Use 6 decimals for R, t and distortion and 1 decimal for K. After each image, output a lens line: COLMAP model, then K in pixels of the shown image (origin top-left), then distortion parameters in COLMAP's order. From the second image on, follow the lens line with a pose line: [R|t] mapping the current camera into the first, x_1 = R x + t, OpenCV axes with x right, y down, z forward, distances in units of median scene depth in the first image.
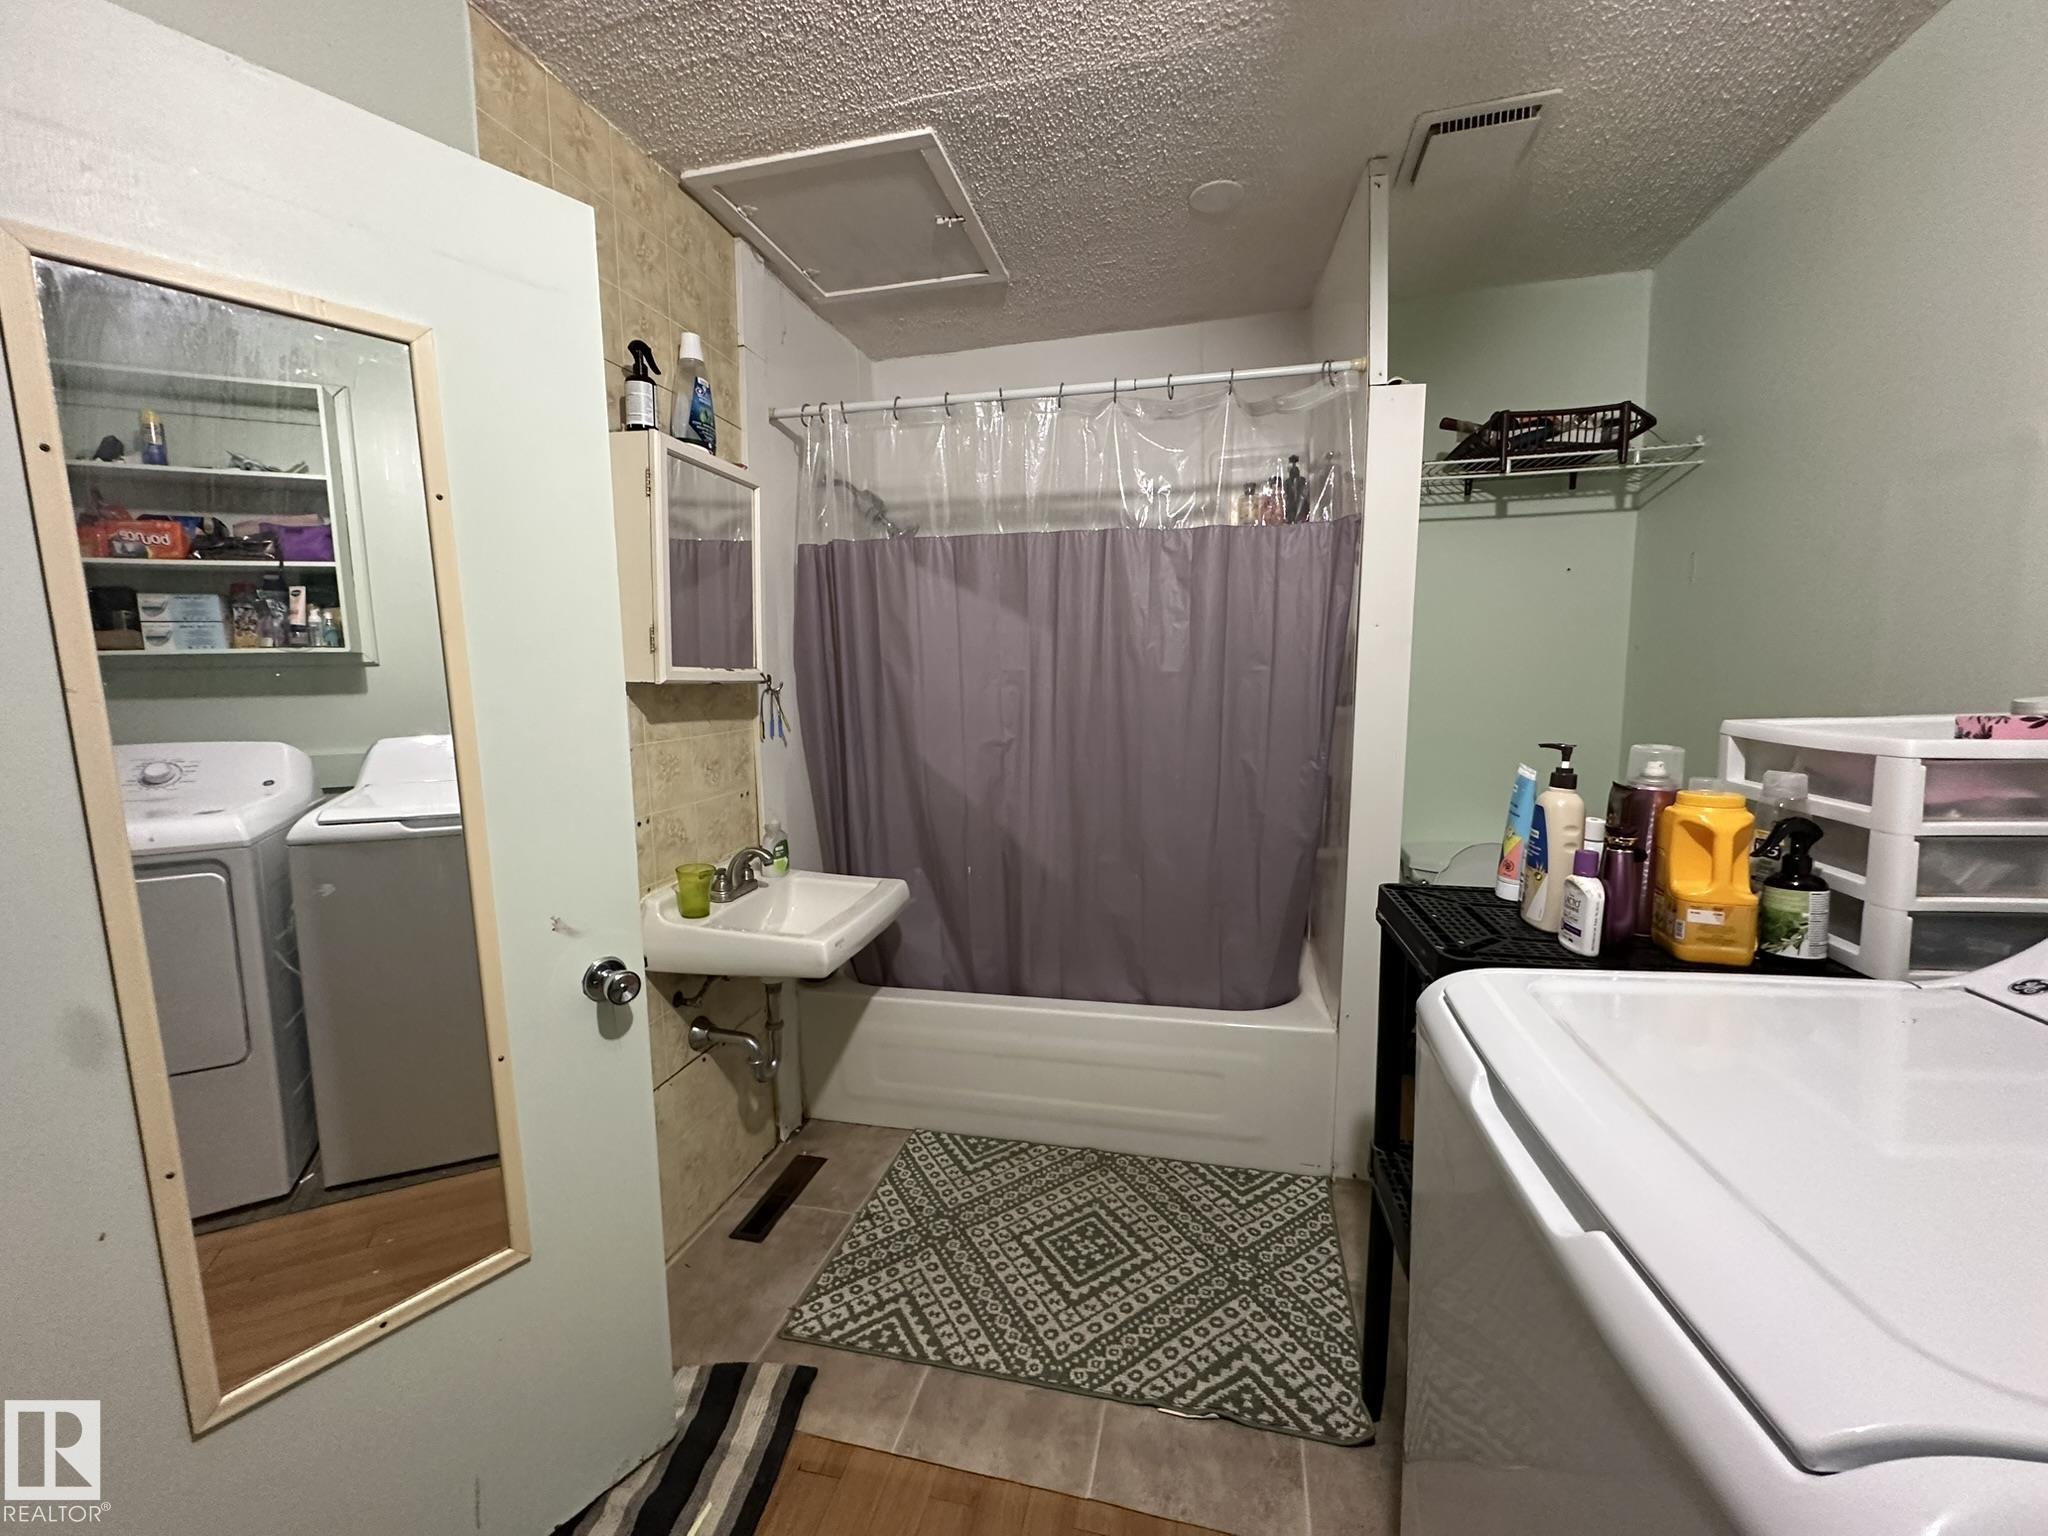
lens RADIAL K [[813.2, 0, 1022.0], [0, 813.2, 774.1], [0, 0, 1]] dist [-0.003929, 0.000654]
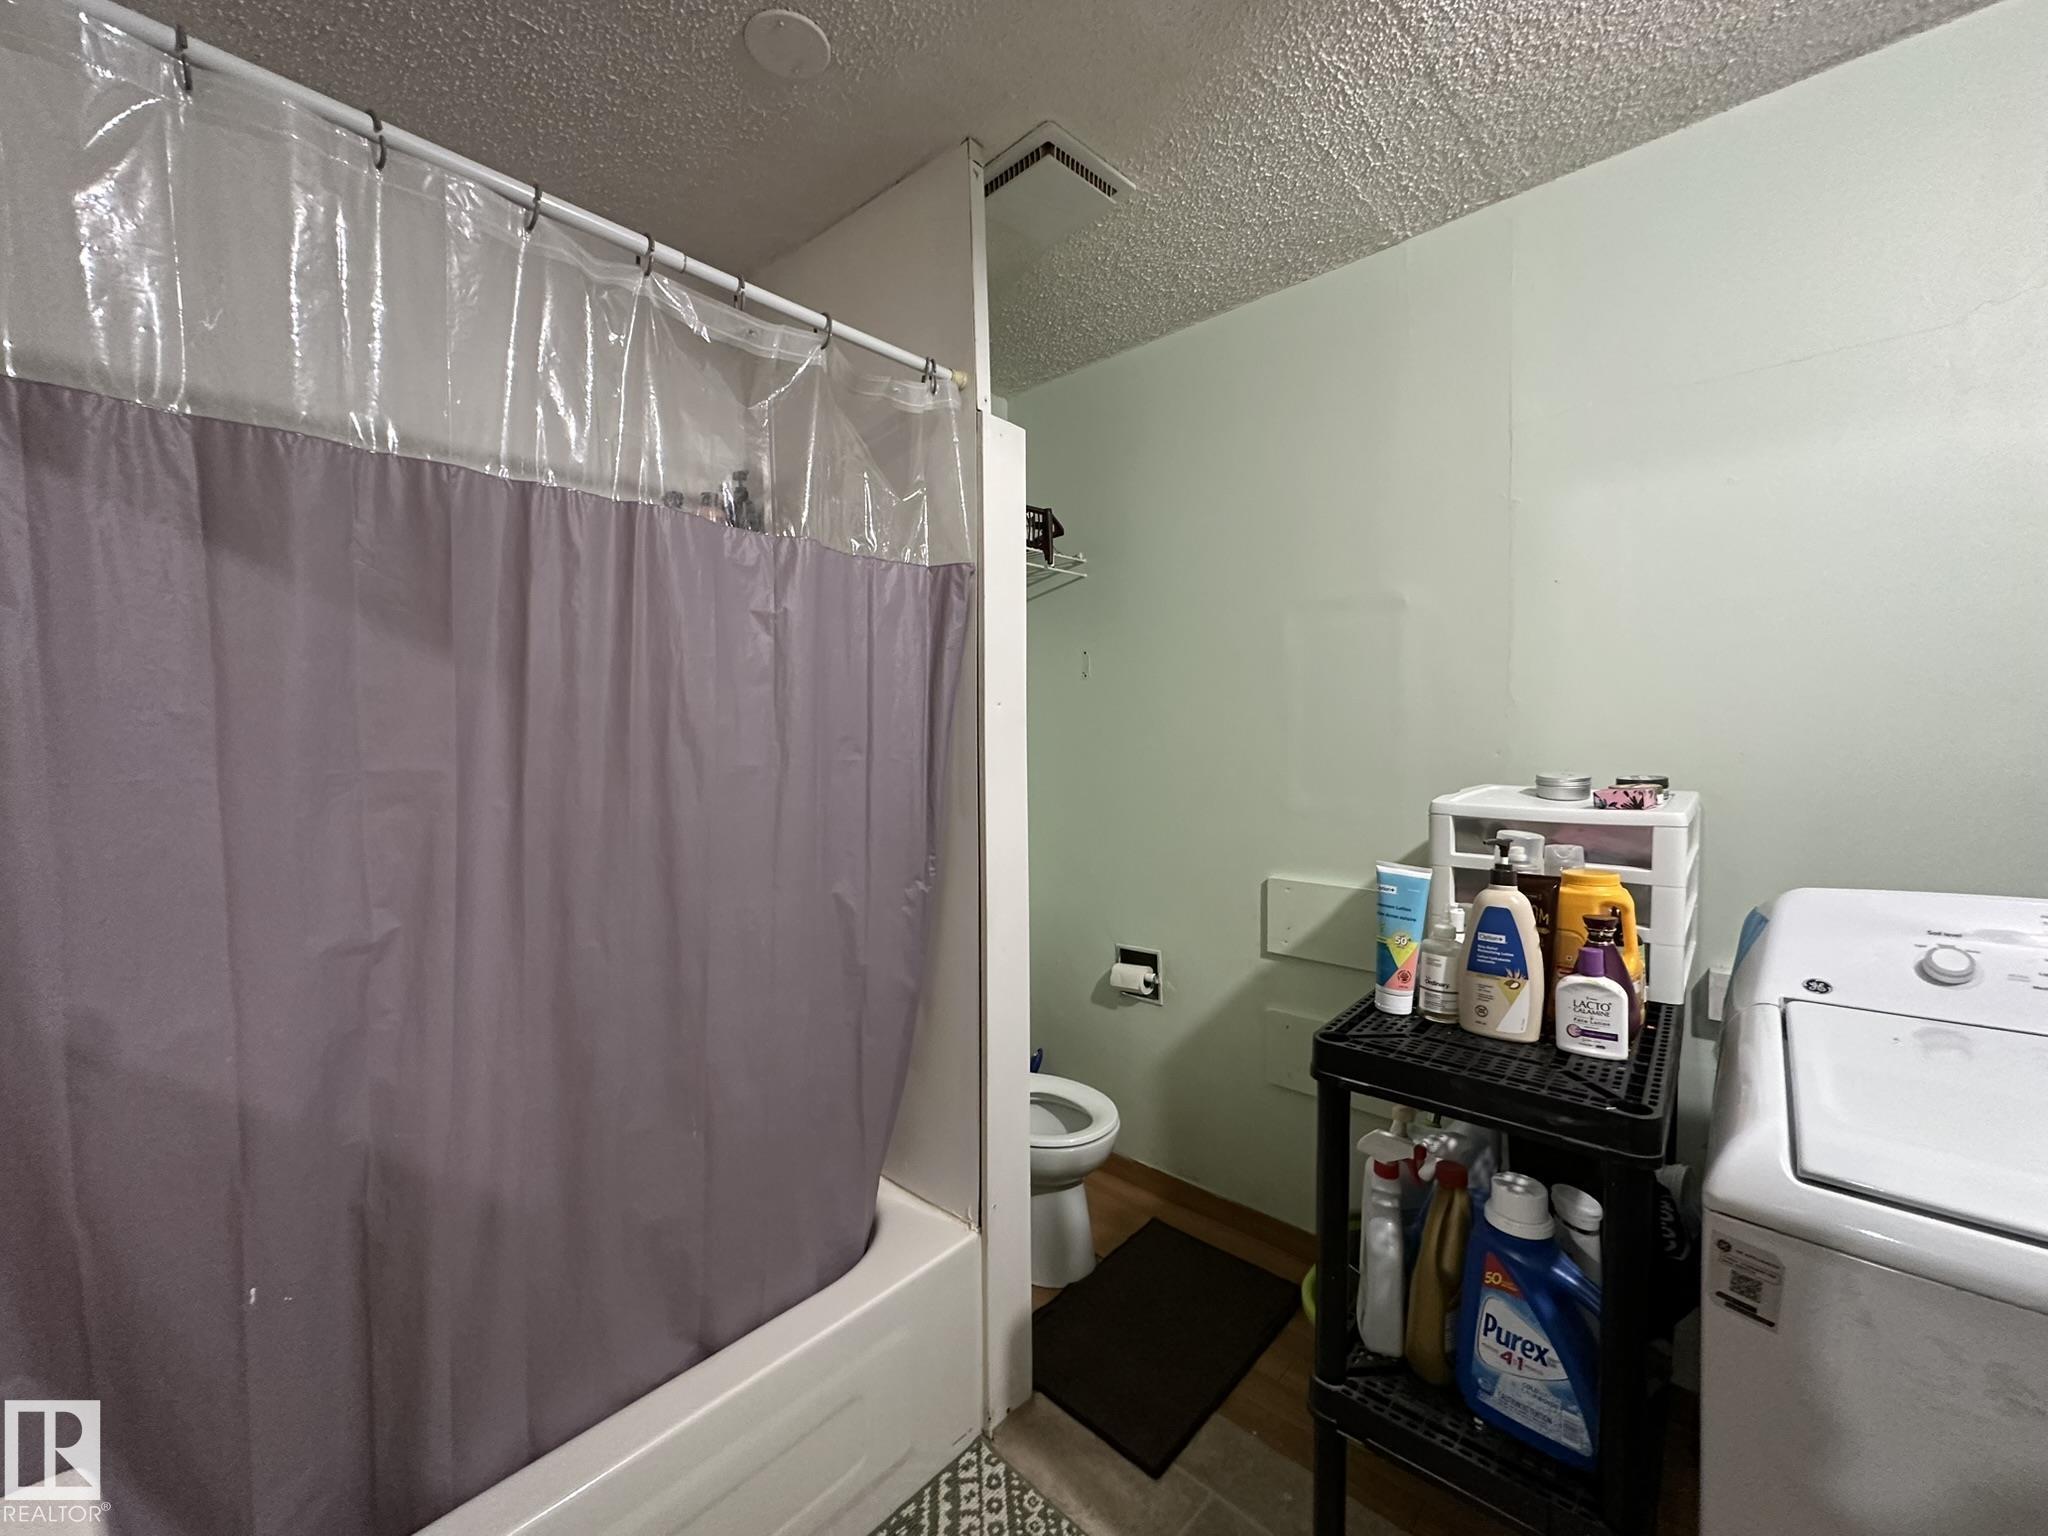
lens RADIAL K [[813.2, 0, 1021.2], [0, 813.2, 769.0], [0, 0, 1]] dist [-0.003929, 0.000654]
pose [[0.491926, -0.028746, 0.870162, -0.236213], [0.114612, 0.992895, -0.031993, -0.082643], [-0.863060, 0.115469, 0.491726, 0.542040]]
